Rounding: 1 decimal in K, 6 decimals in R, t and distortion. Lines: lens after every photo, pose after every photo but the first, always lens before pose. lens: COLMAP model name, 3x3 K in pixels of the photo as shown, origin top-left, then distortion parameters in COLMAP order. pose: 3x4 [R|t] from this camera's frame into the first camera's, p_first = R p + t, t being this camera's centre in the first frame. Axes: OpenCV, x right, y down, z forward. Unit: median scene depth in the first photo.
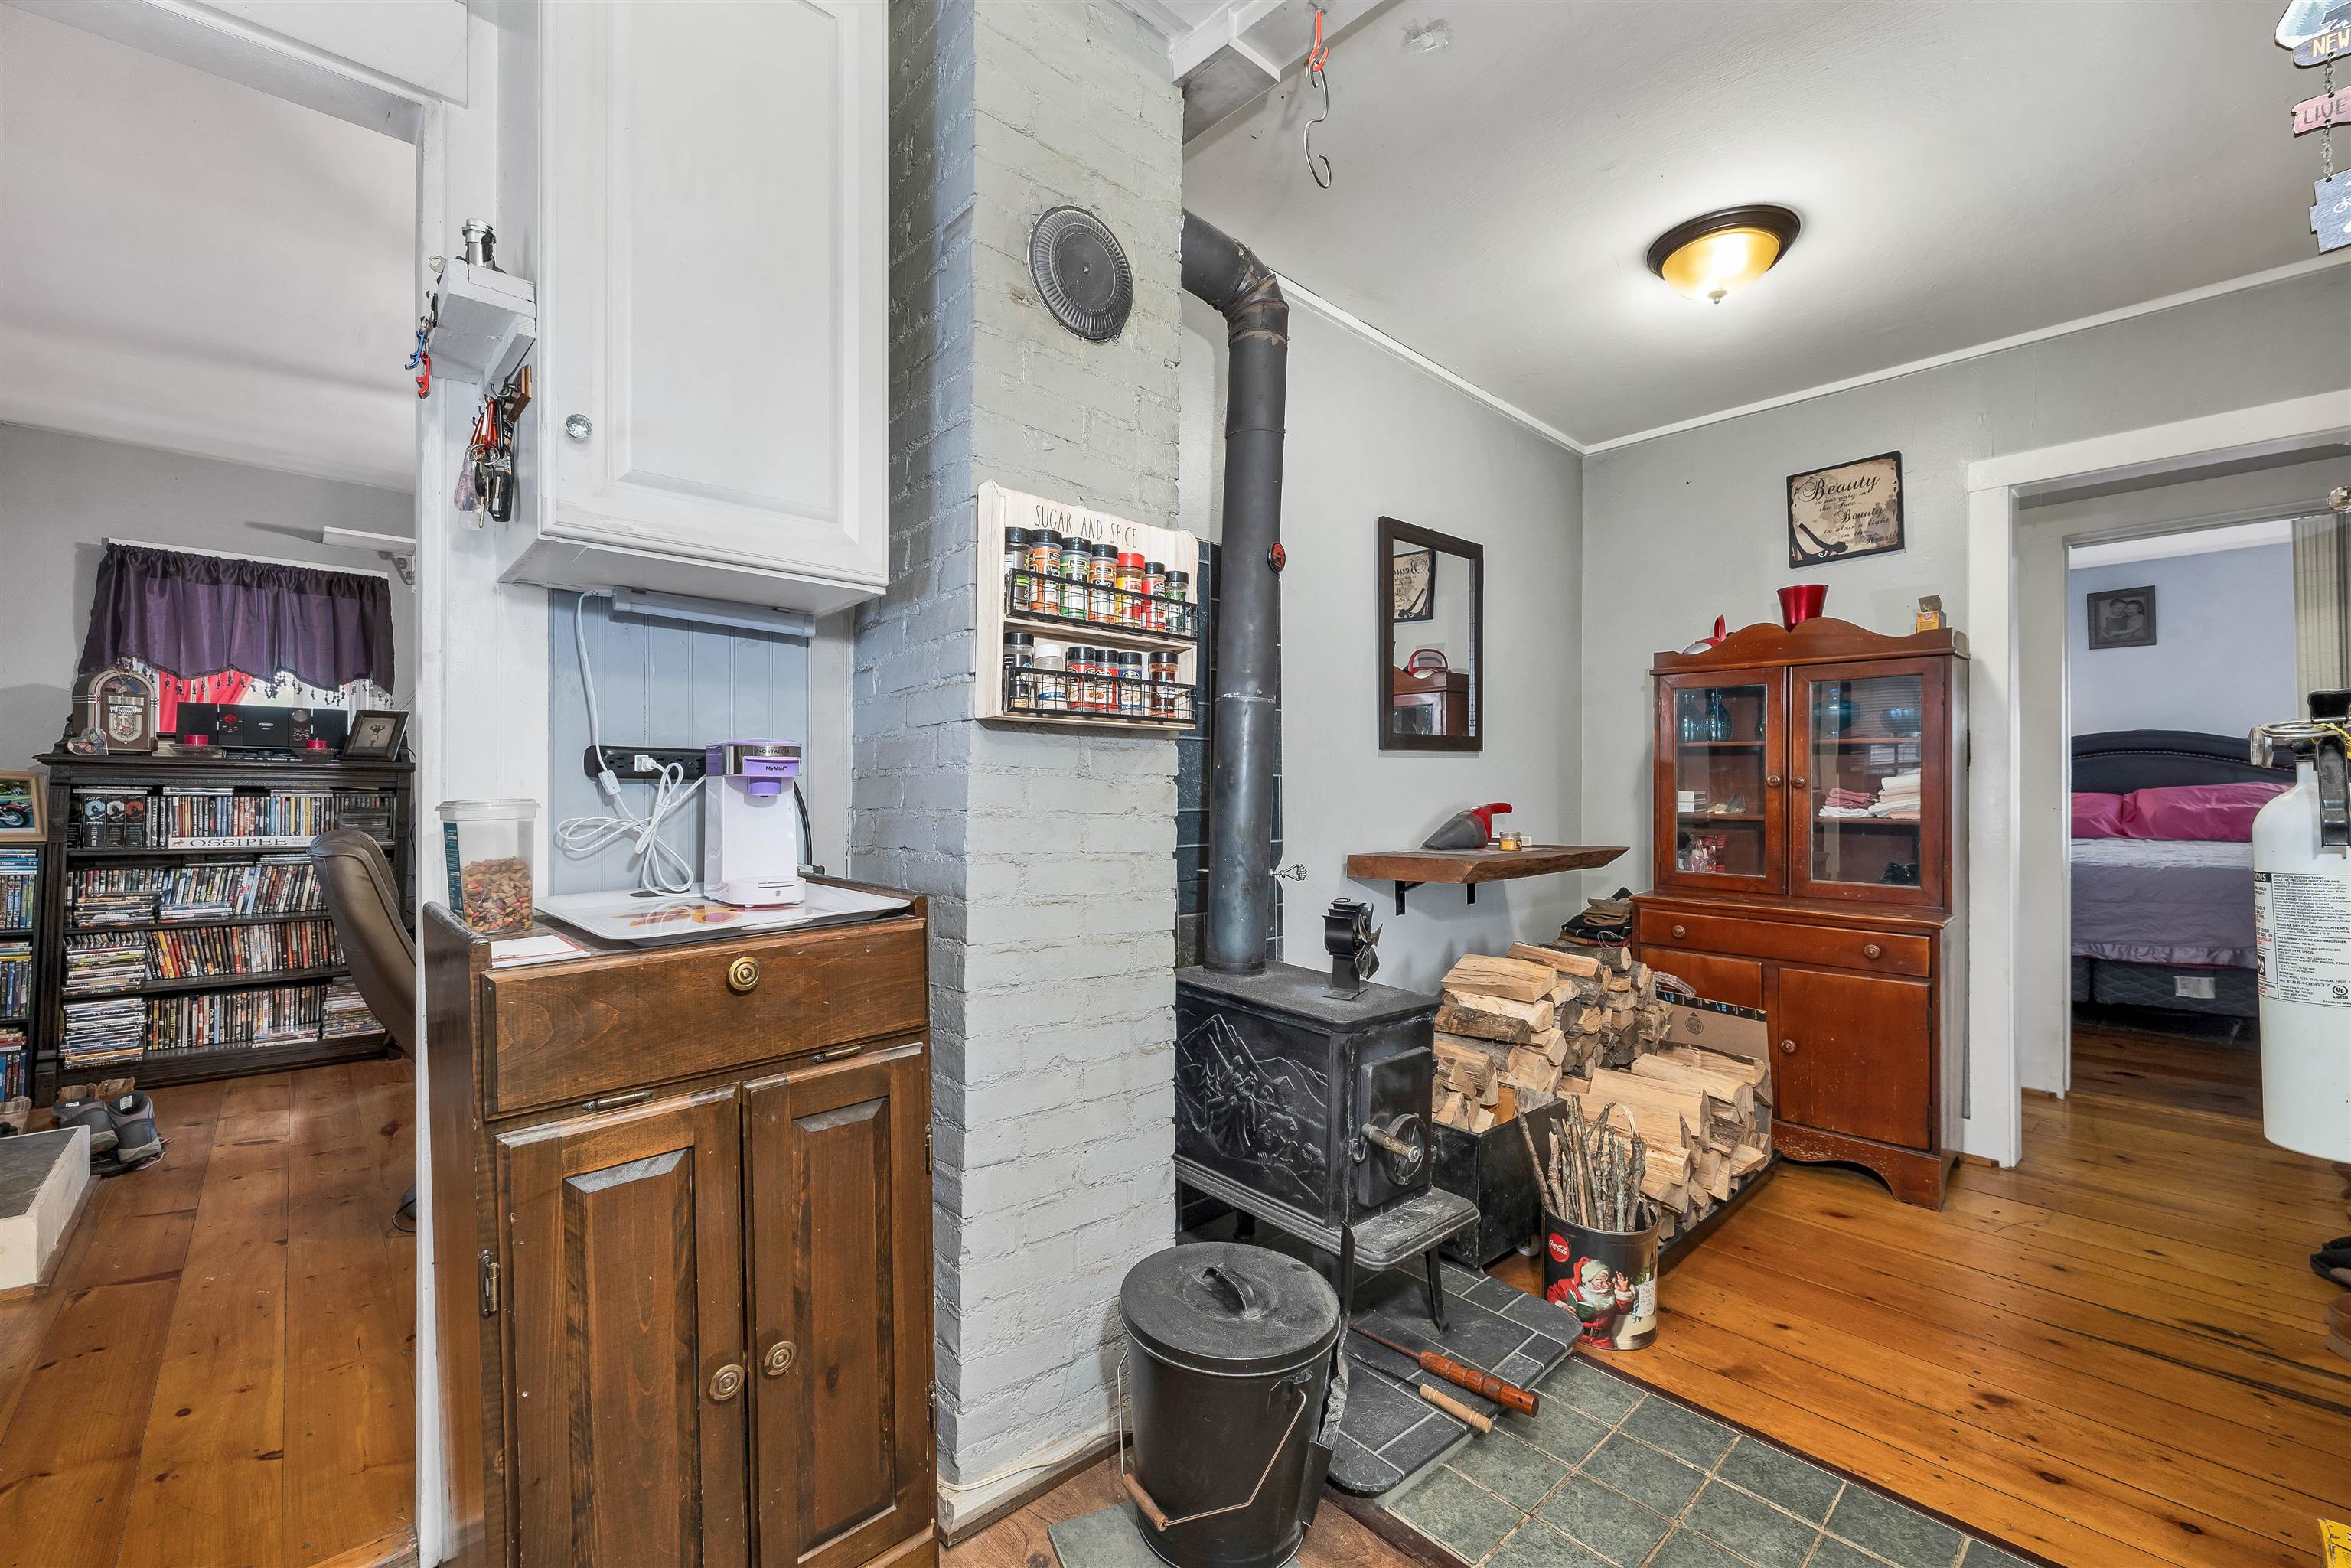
lens RADIAL K [[983.6, 0, 1206.5], [0, 983.6, 792.3], [0, 0, 1]] dist [-0.000644, 0.001356]
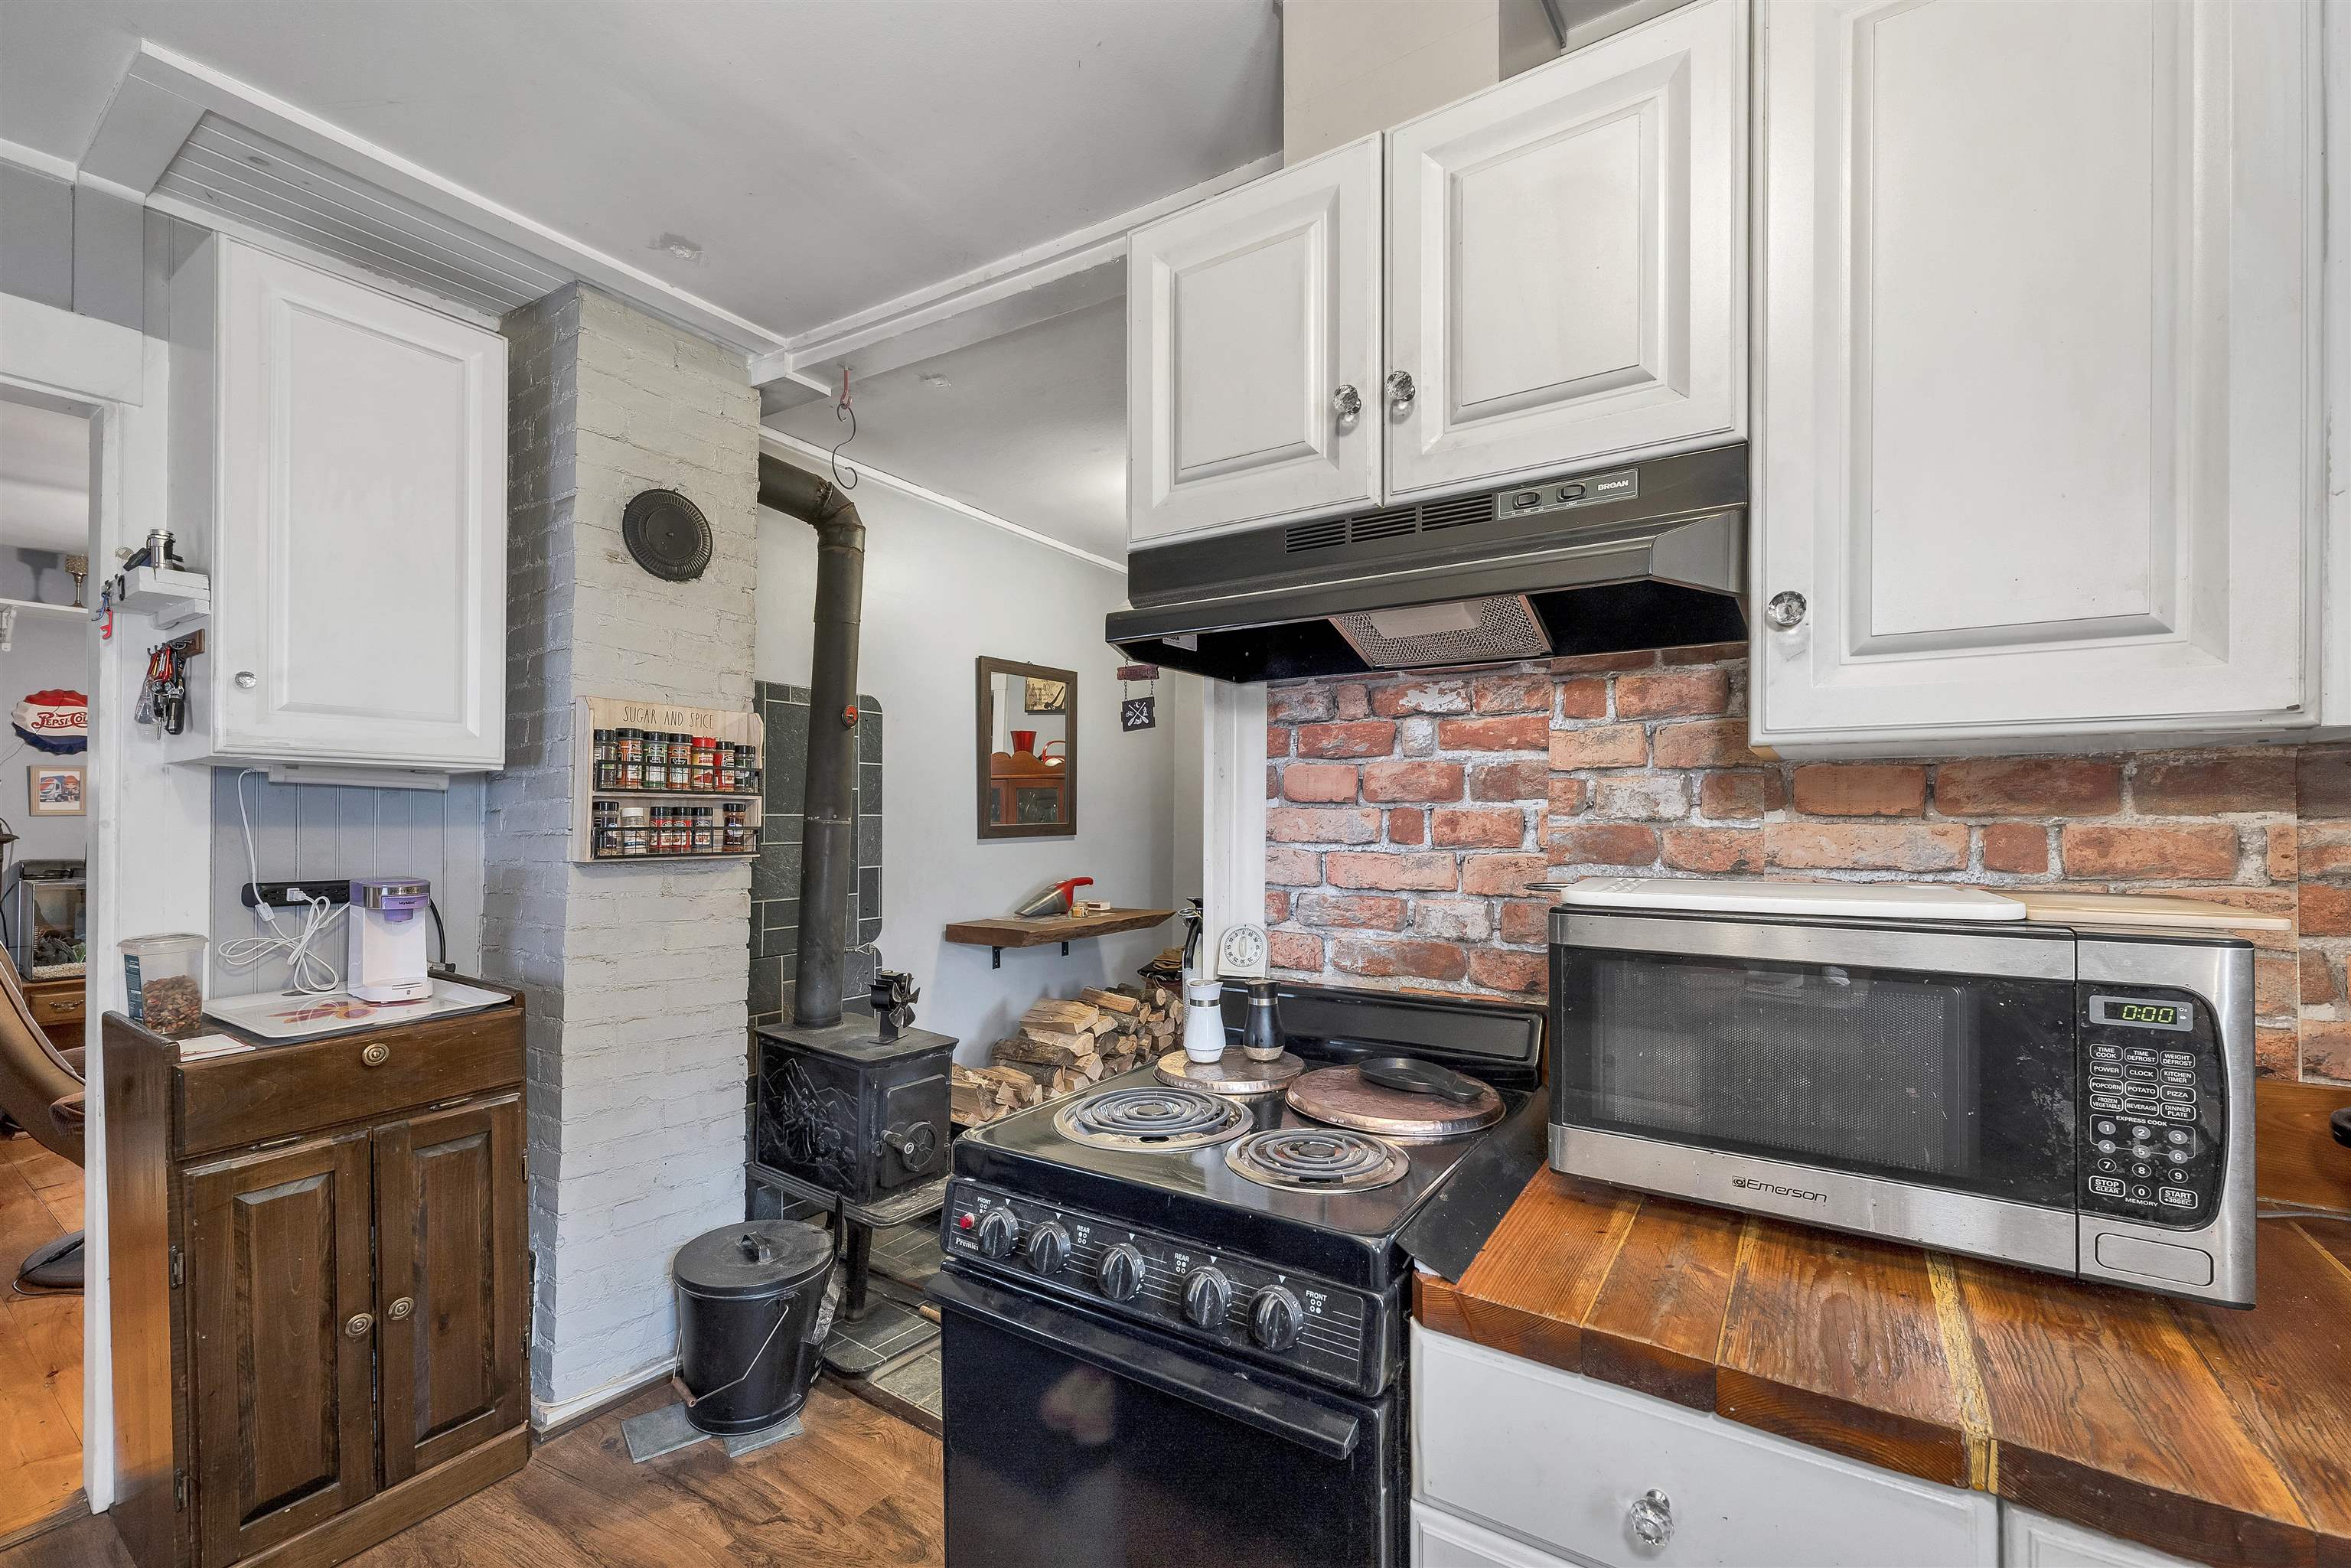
lens RADIAL K [[983.6, 0, 1197.2], [0, 983.6, 813.2], [0, 0, 1]] dist [-0.000644, 0.001356]
pose [[0.973436, 0.006258, 0.228875, 0.317886], [-0.005616, 0.999978, -0.003457, -0.145756], [-0.228892, 0.002080, 0.973450, -0.588577]]
